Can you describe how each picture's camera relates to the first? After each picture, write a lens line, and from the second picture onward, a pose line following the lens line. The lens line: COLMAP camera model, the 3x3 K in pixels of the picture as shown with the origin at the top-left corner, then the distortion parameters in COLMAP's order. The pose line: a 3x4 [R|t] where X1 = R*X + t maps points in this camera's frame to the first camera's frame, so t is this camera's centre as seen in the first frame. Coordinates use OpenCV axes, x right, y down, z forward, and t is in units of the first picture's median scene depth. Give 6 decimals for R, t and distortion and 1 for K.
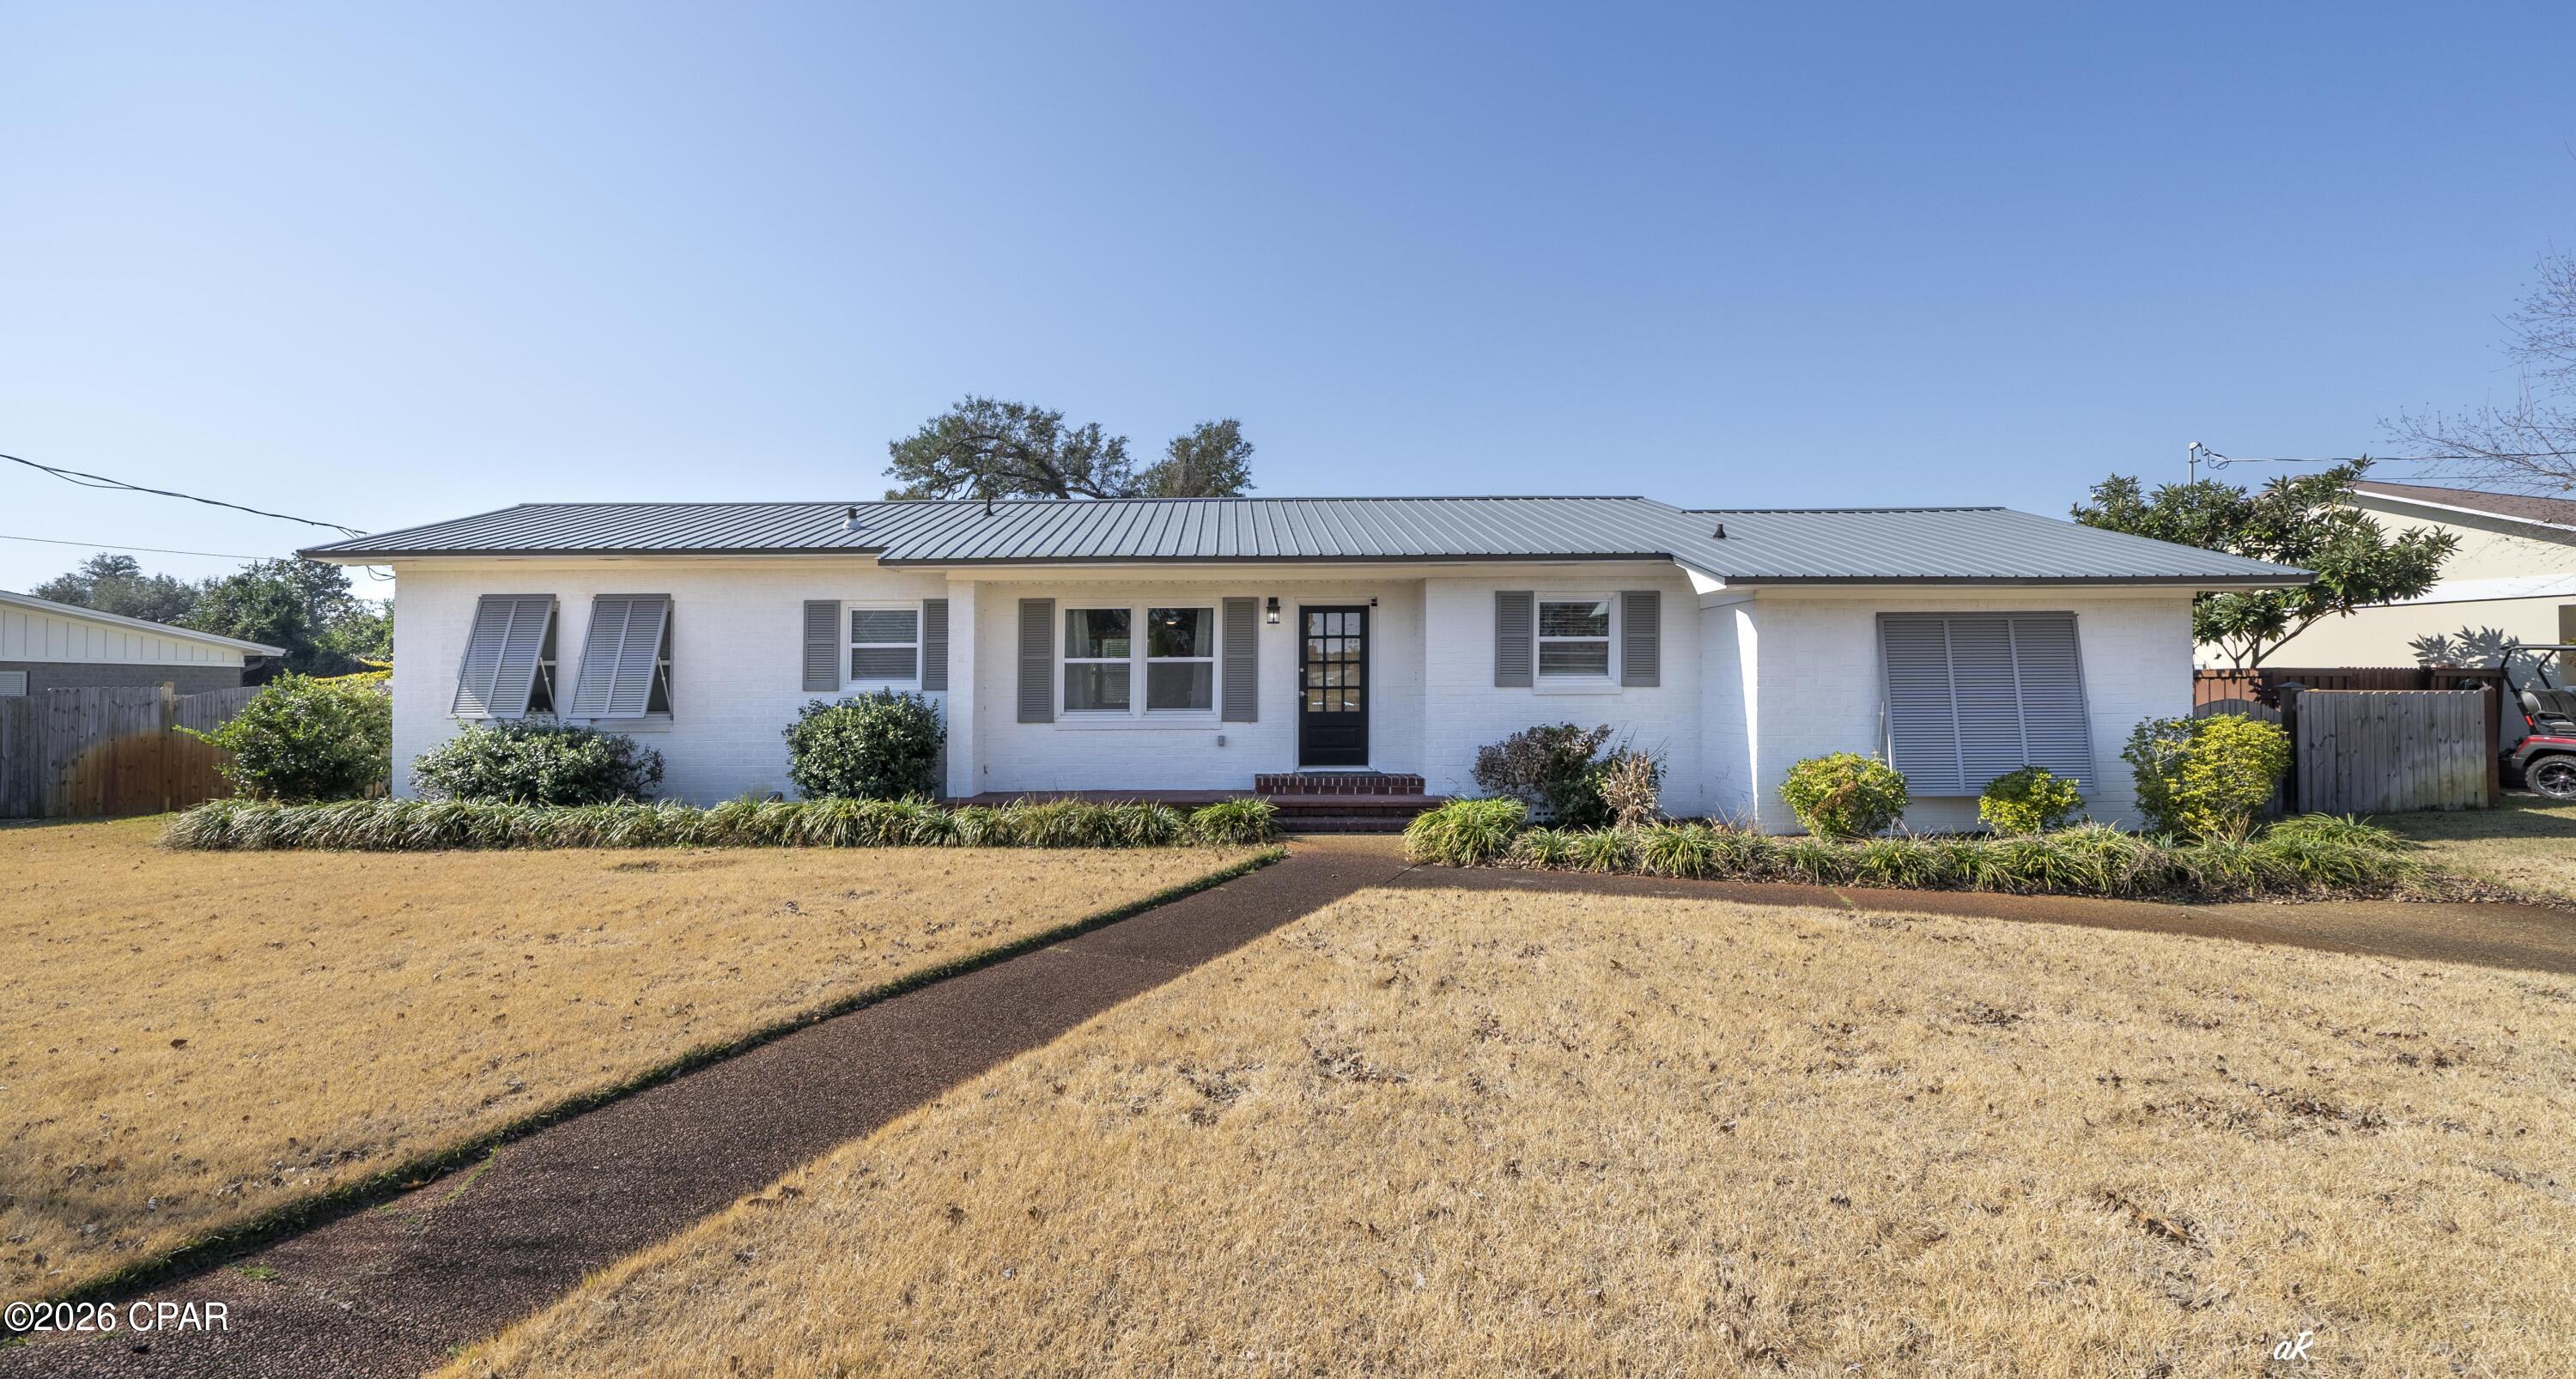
lens RADIAL K [[1039.8, 0, 1205.9], [0, 1039.8, 673.4], [0, 0, 1]] dist [-0.004653, 0.000137]
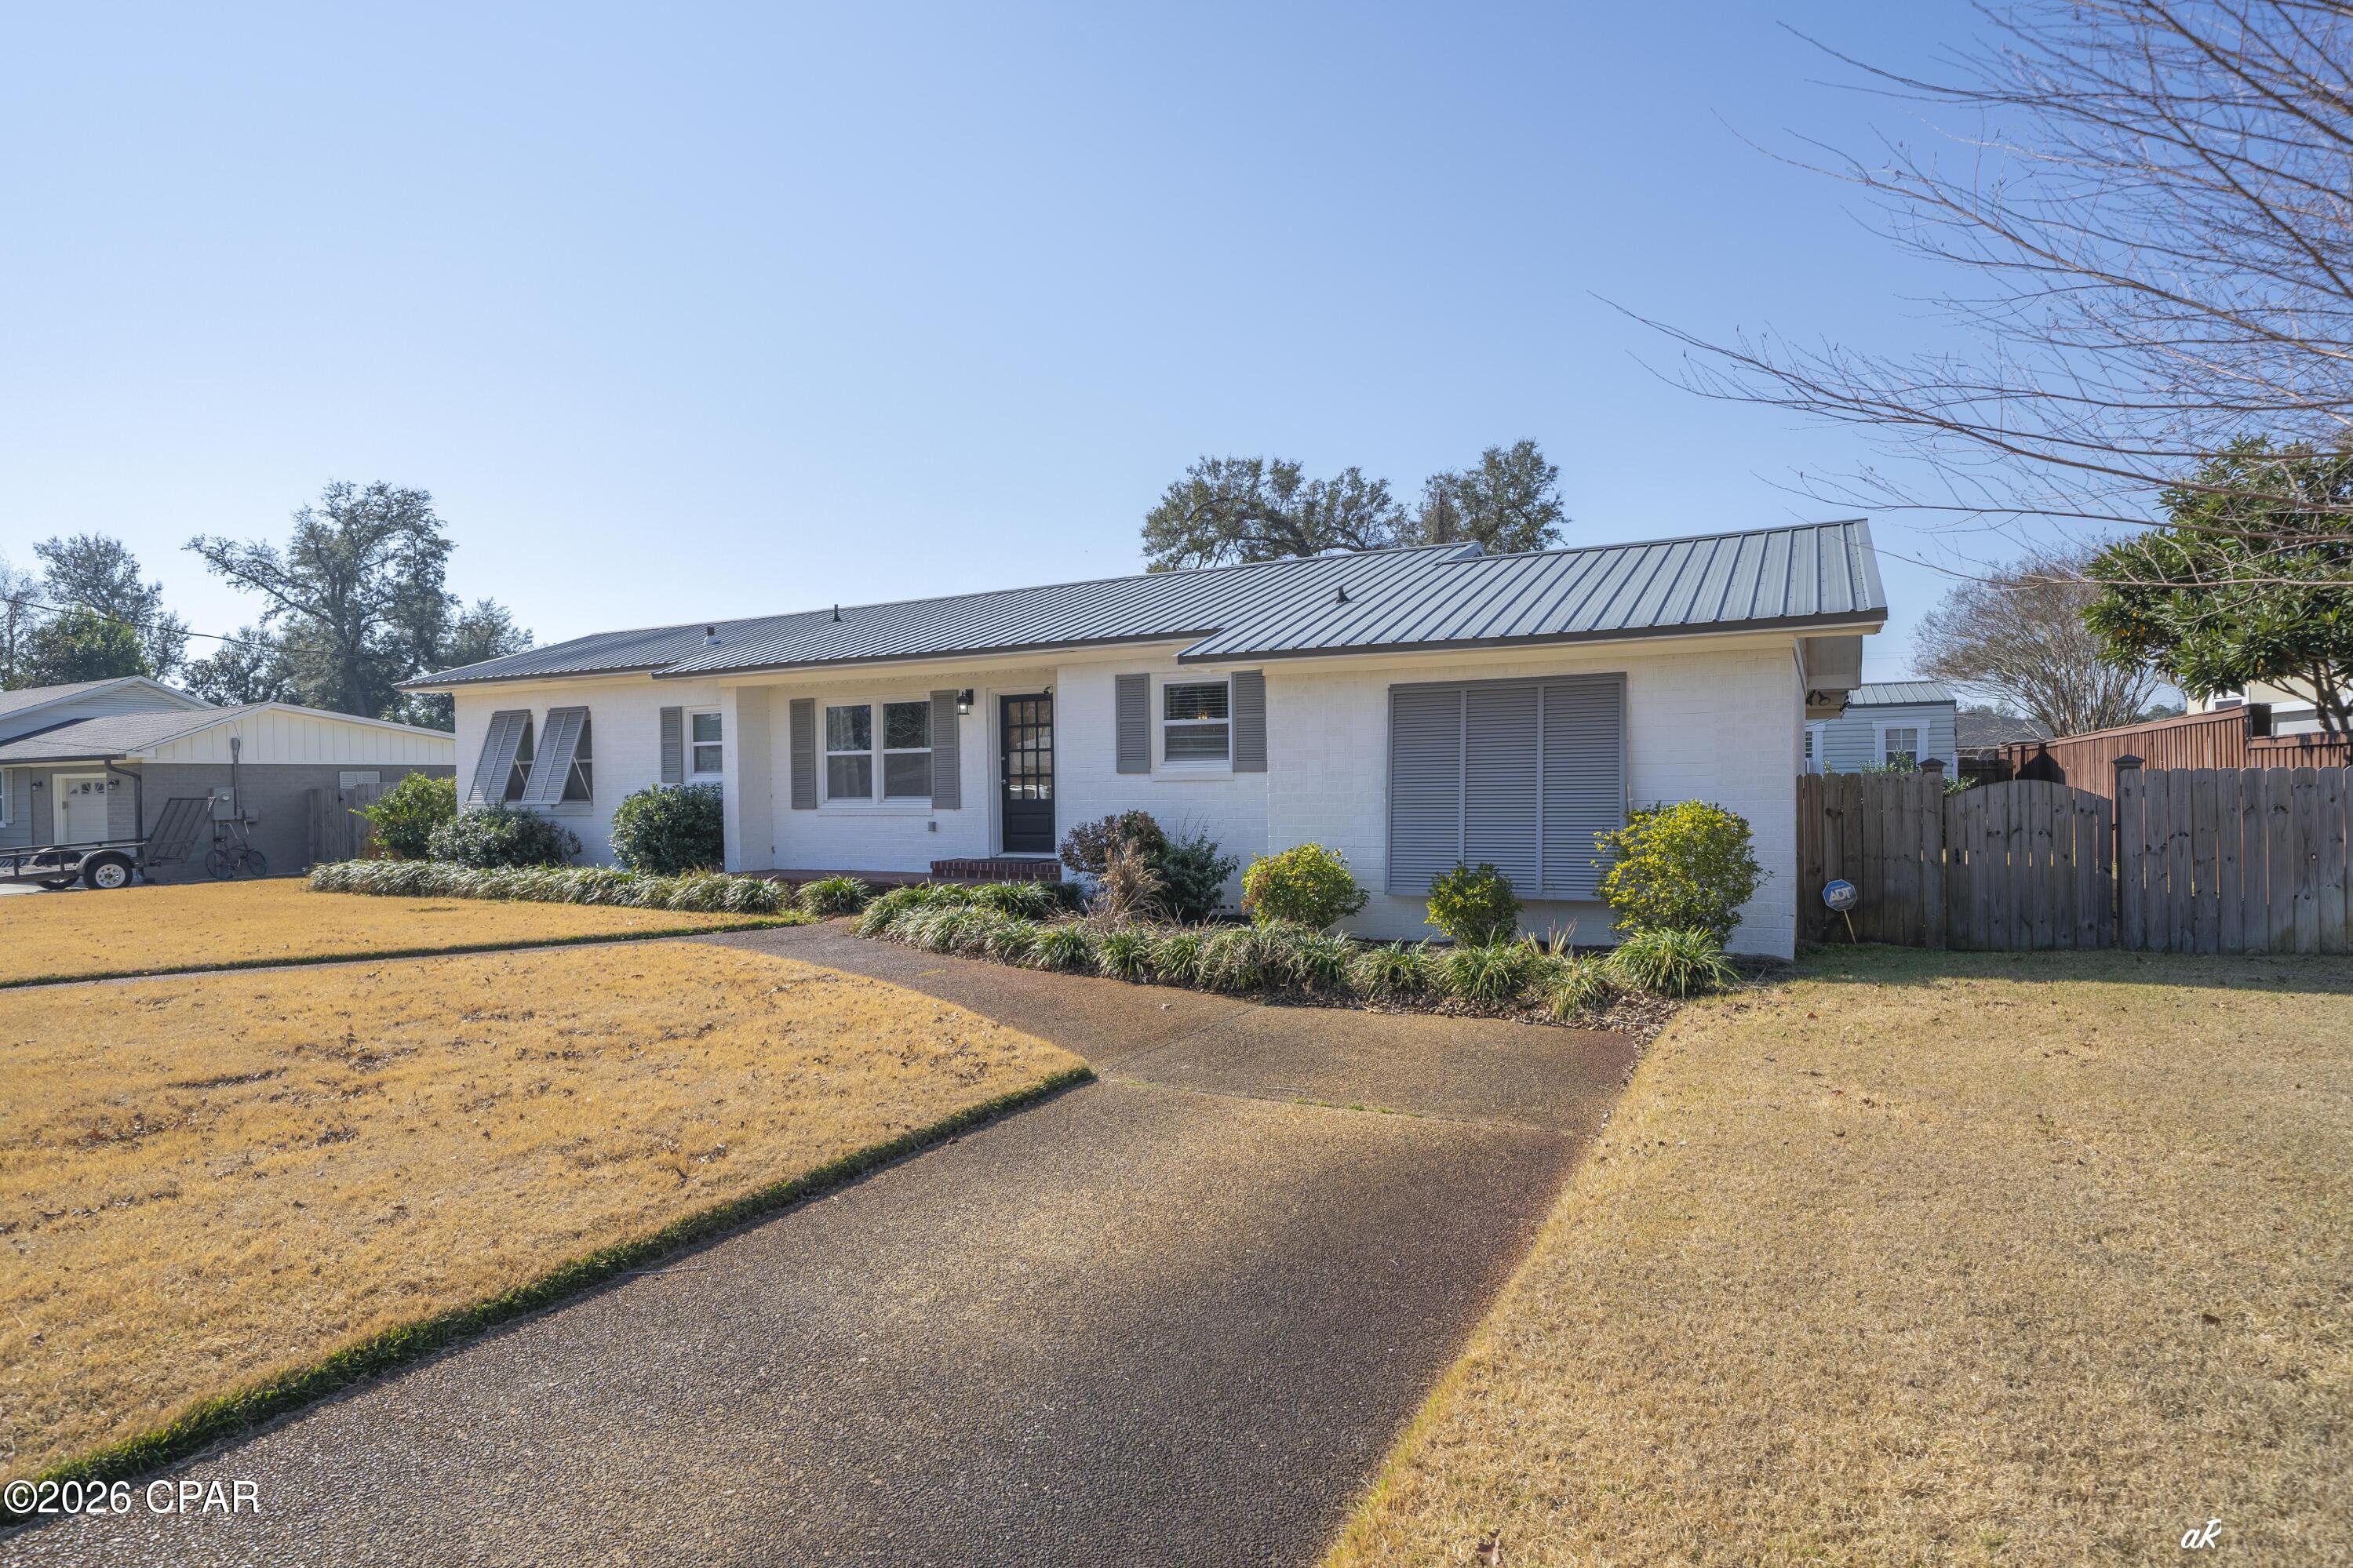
lens RADIAL K [[1234.9, 0, 1169.1], [0, 1234.9, 804.9], [0, 0, 1]] dist [-0.016924, -0.001452]
pose [[0.885198, 0.002083, -0.465210, 0.812139], [0.018083, 0.999080, 0.038881, -0.001850], [0.464863, -0.042830, 0.884346, -0.004029]]
